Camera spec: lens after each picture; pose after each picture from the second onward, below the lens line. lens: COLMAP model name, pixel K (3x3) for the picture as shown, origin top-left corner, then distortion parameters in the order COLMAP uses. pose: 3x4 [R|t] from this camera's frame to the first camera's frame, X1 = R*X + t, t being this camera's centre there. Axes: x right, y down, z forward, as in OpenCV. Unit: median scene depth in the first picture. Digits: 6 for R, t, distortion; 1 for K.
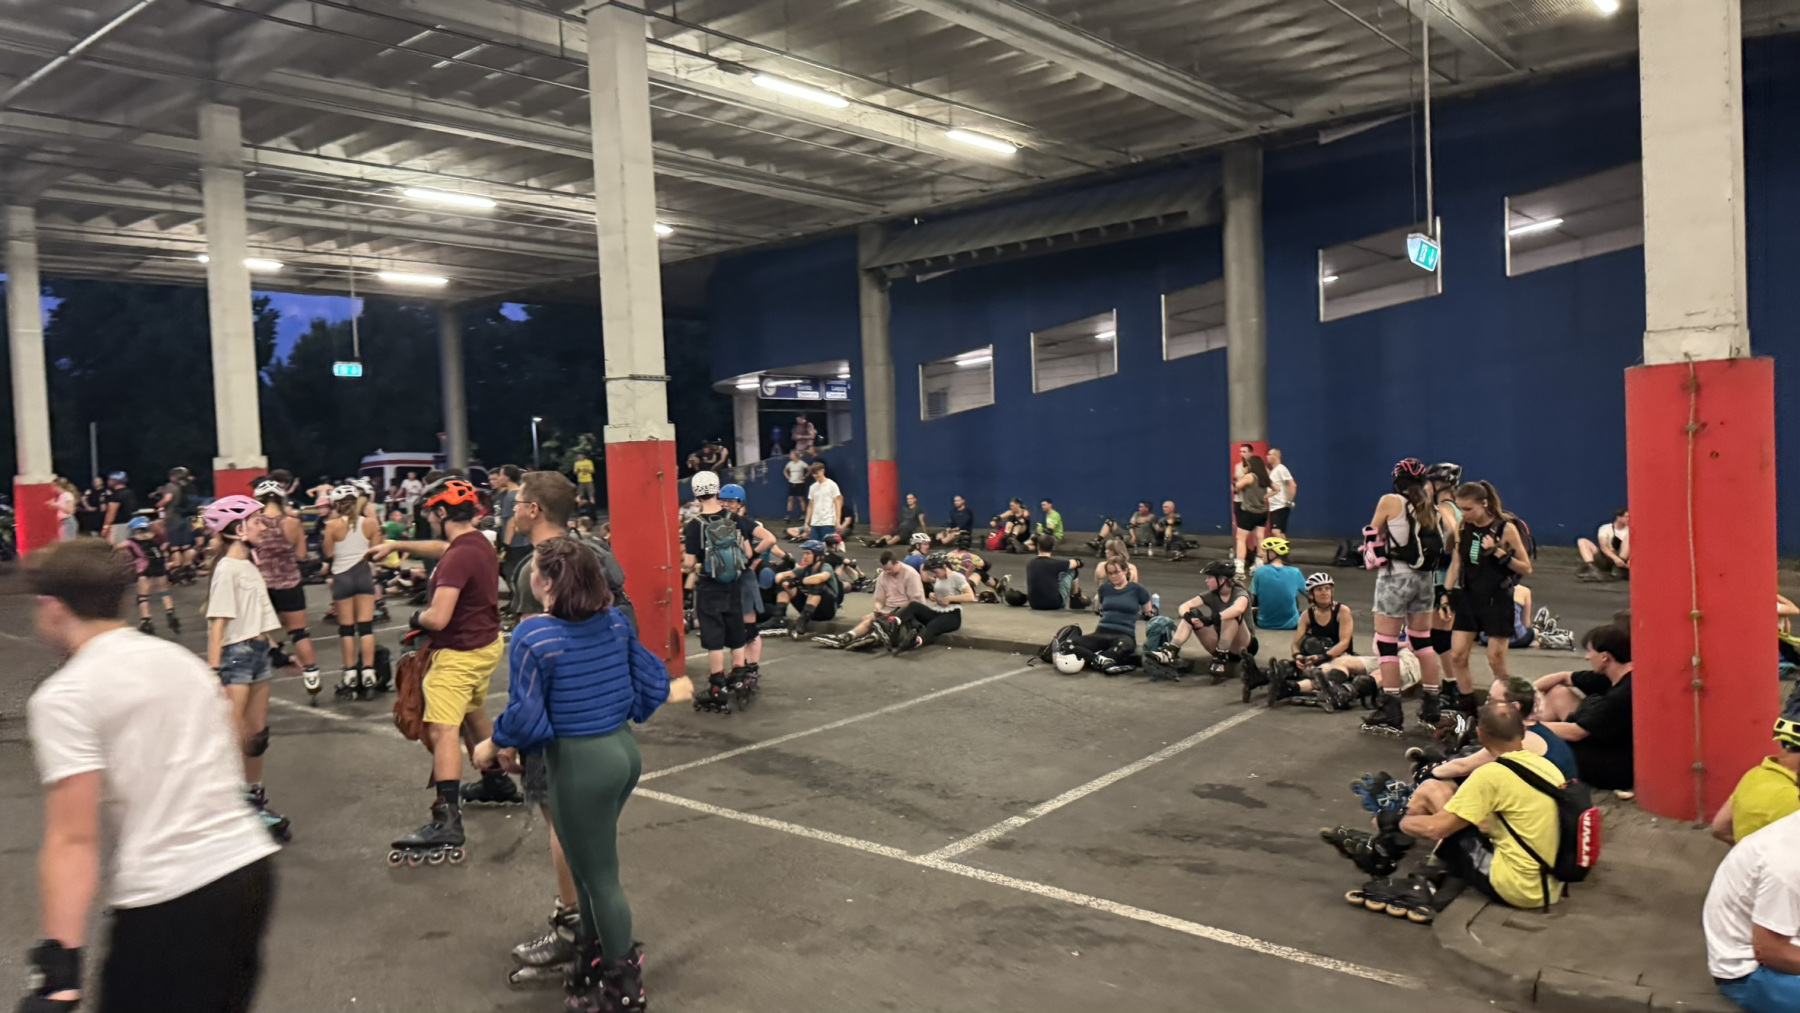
lens RADIAL K [[1250.5, 0, 904.1], [0, 1250.5, 507.0], [0, 0, 1]] dist [0.073217, -0.098638]
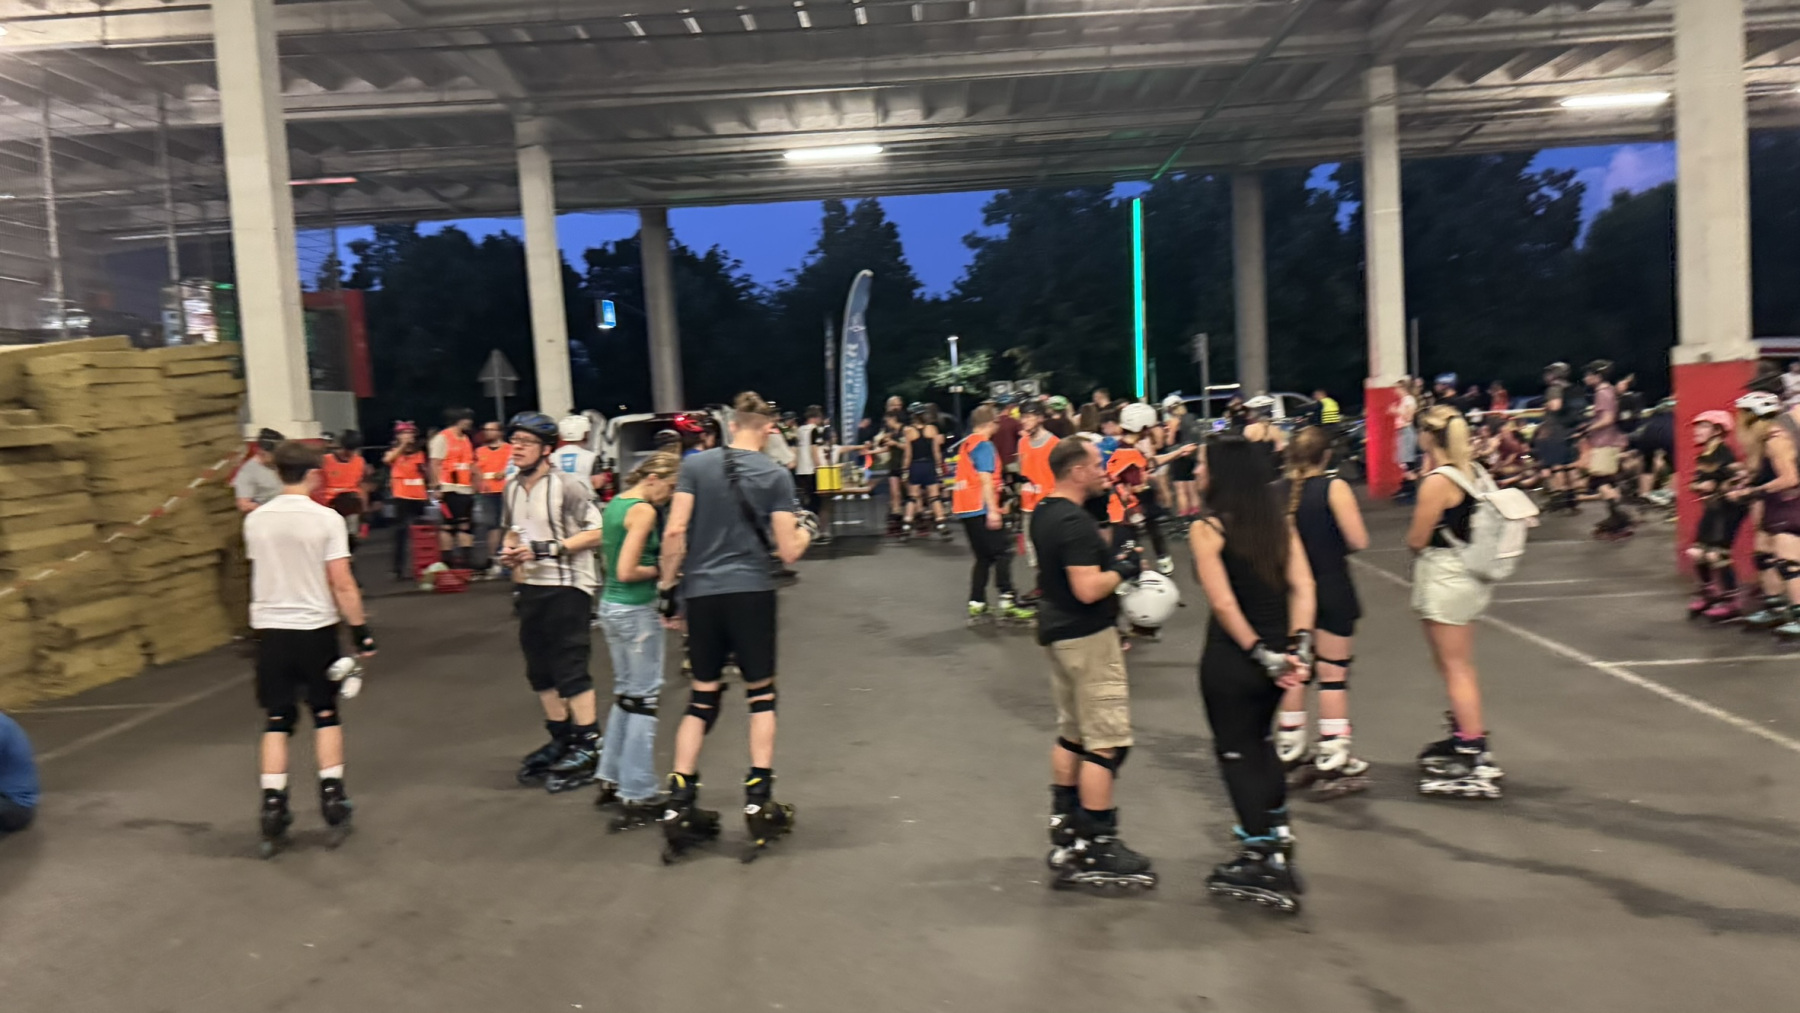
lens RADIAL K [[1250.5, 0, 899.8], [0, 1250.5, 523.8], [0, 0, 1]] dist [0.073217, -0.098638]
pose [[0.614382, 0.071236, -0.785787, -0.234293], [0.002813, 0.995712, 0.092466, -0.007044], [0.789004, -0.059020, 0.611547, 0.223659]]
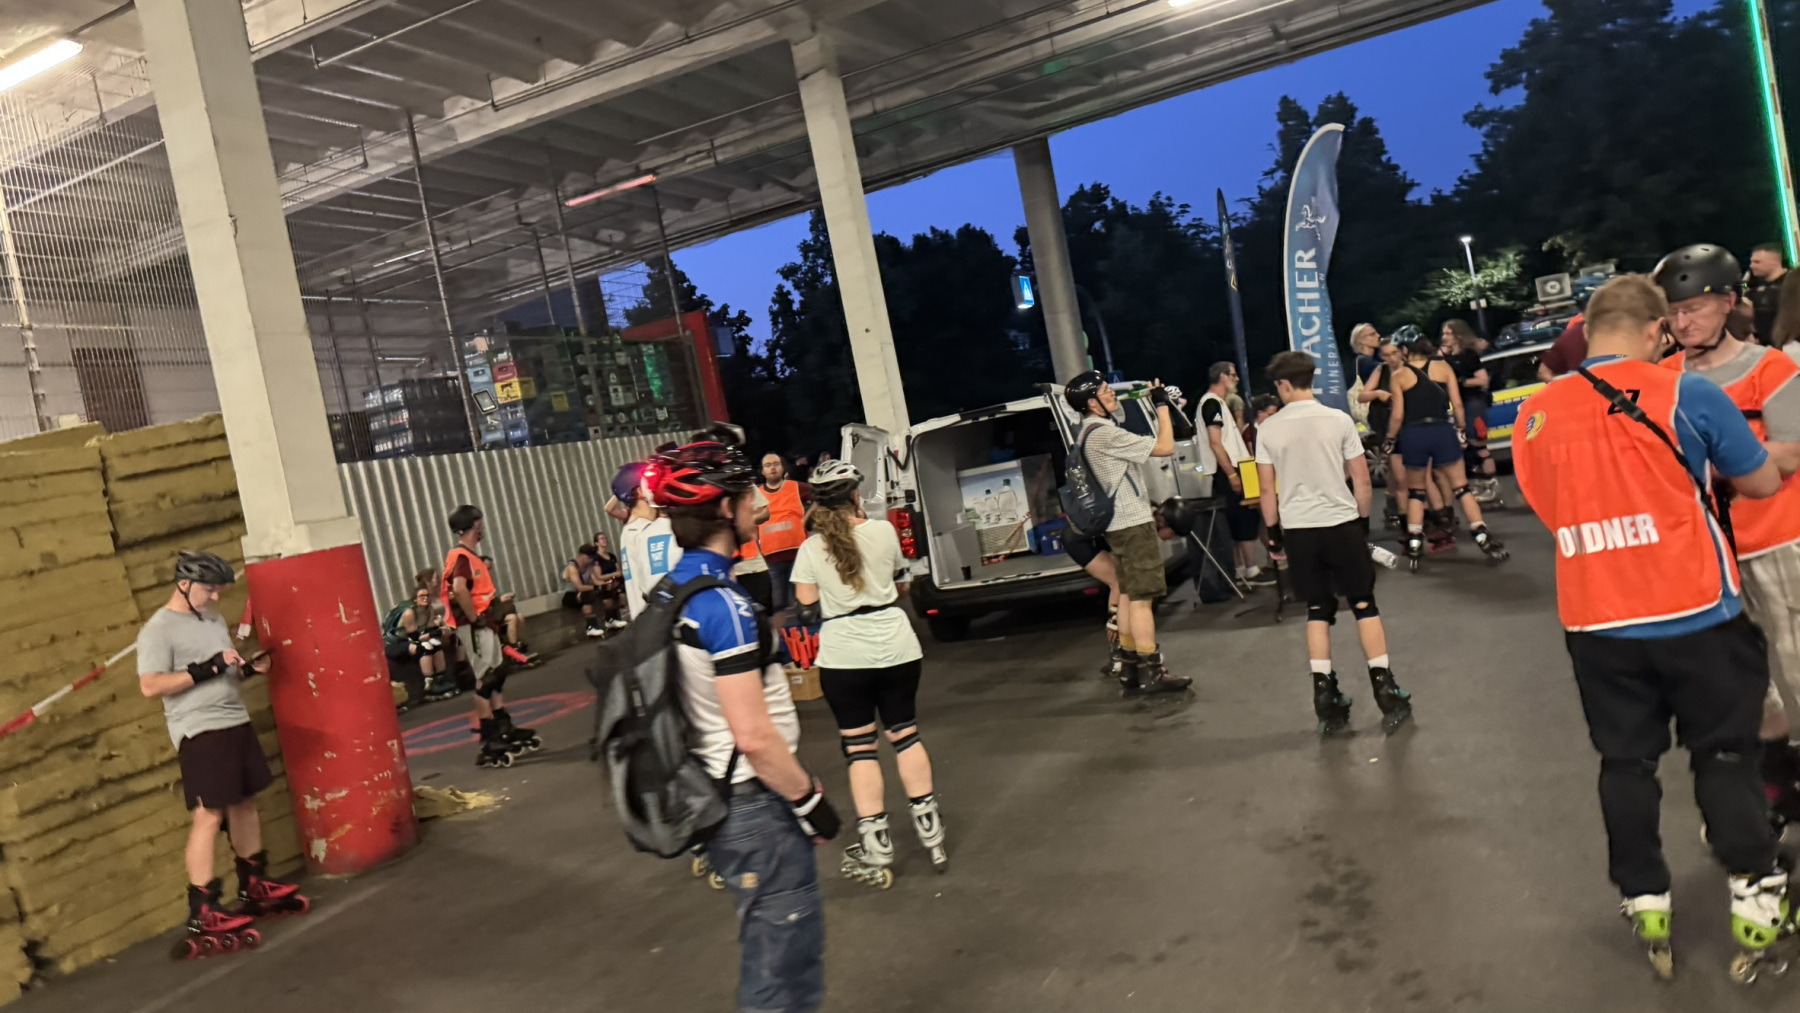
lens RADIAL K [[1250.5, 0, 904.3], [0, 1250.5, 501.3], [0, 0, 1]] dist [0.073217, -0.098638]
pose [[0.270387, 0.019537, -0.962553, -0.507993], [0.154198, 0.986008, 0.063329, -0.002926], [0.950323, -0.165547, 0.263592, 0.453735]]
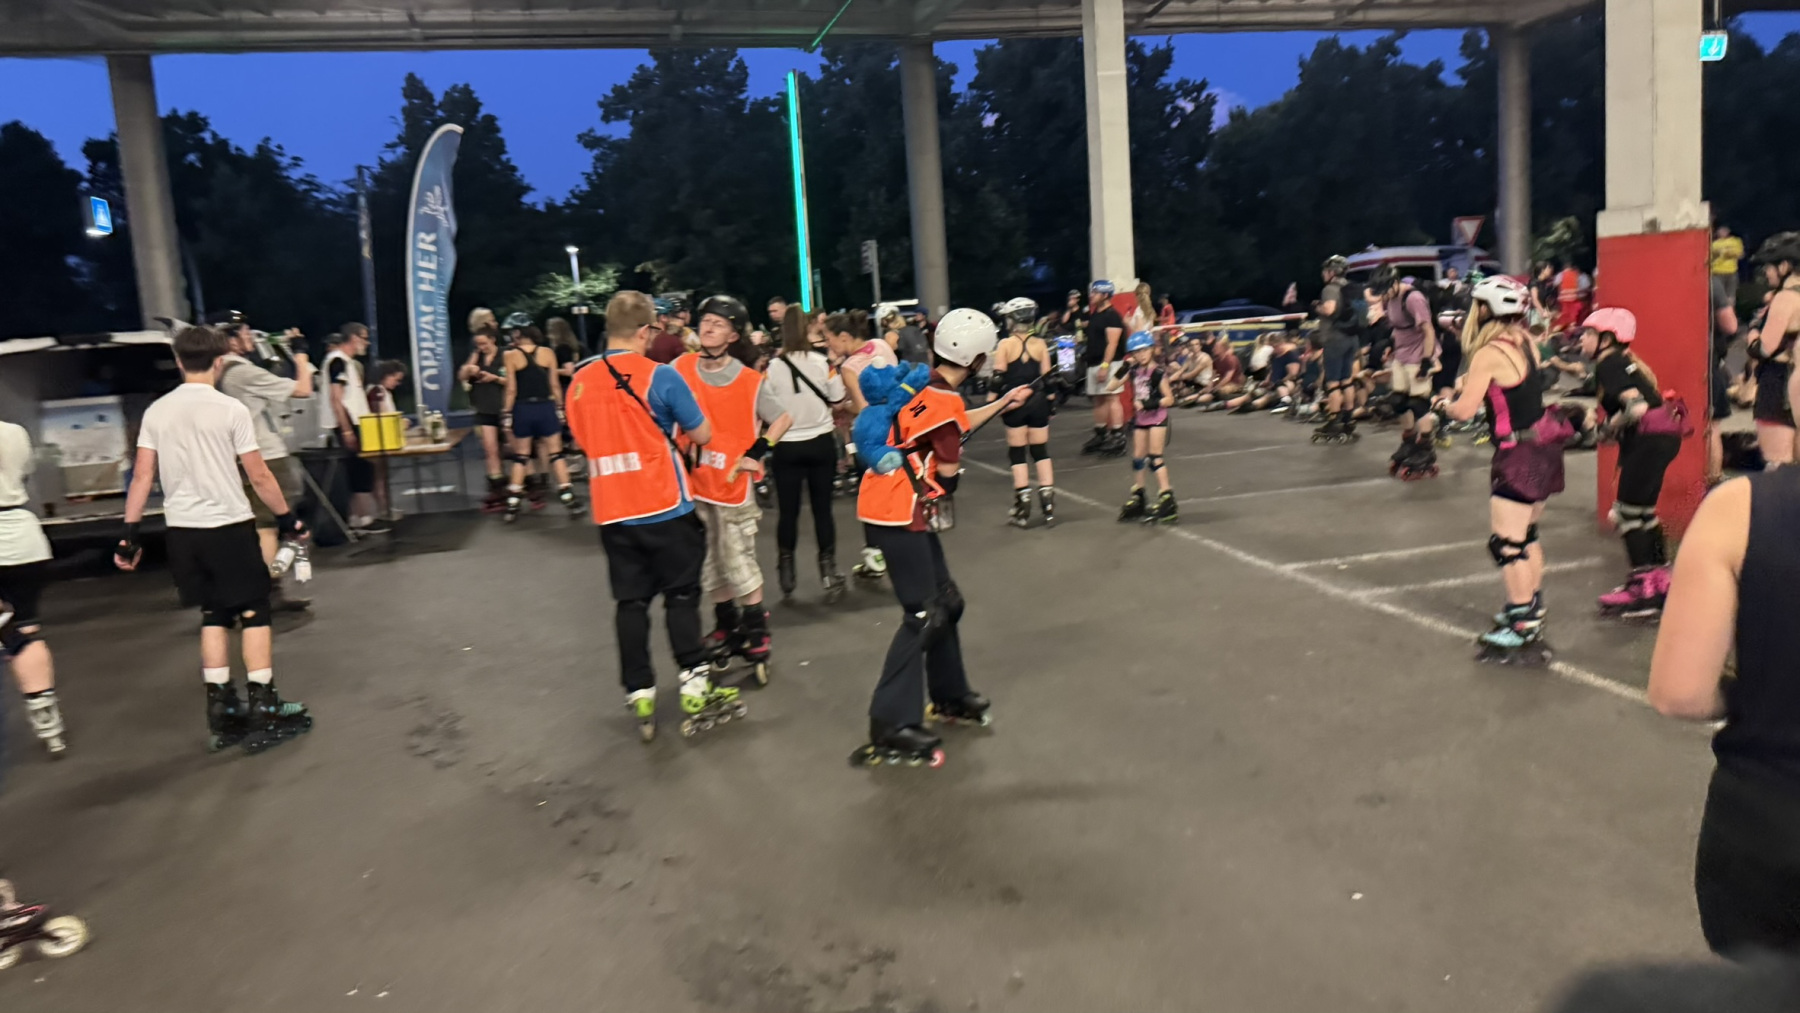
lens RADIAL K [[1250.5, 0, 907.8], [0, 1250.5, 509.2], [0, 0, 1]] dist [0.073217, -0.098638]
pose [[0.816790, 0.065414, -0.573215, -0.439674], [0.020309, 0.989676, 0.141878, 0.000077], [0.576578, -0.127525, 0.807029, 0.402049]]
